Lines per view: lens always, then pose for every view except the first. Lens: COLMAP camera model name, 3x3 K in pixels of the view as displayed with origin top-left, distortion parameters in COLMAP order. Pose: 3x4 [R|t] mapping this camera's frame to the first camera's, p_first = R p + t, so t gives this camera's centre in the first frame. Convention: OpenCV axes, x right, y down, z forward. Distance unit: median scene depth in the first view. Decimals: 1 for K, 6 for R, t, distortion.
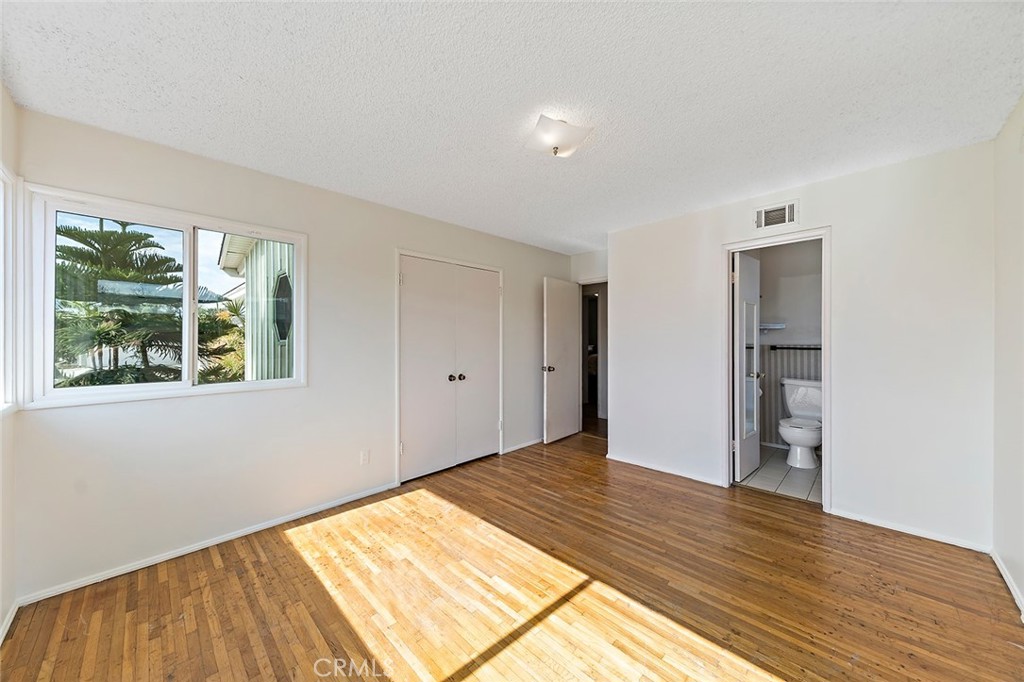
lens RADIAL K [[364.6, 0, 504.1], [0, 364.6, 343.3], [0, 0, 1]] dist [0.002041, -0.000476]
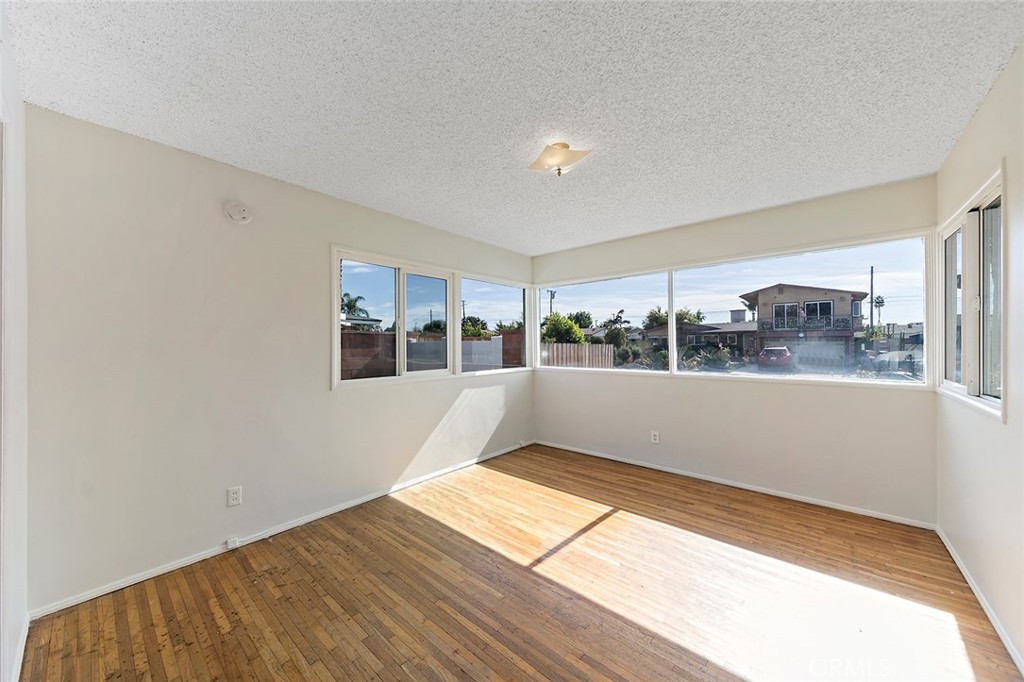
lens RADIAL K [[364.6, 0, 504.1], [0, 364.6, 343.3], [0, 0, 1]] dist [0.002041, -0.000476]
pose [[-0.997406, 0.010422, -0.071218, 0.390306], [0.010145, 0.999940, 0.004247, -0.024114], [0.071258, 0.003513, -0.997452, 2.098356]]
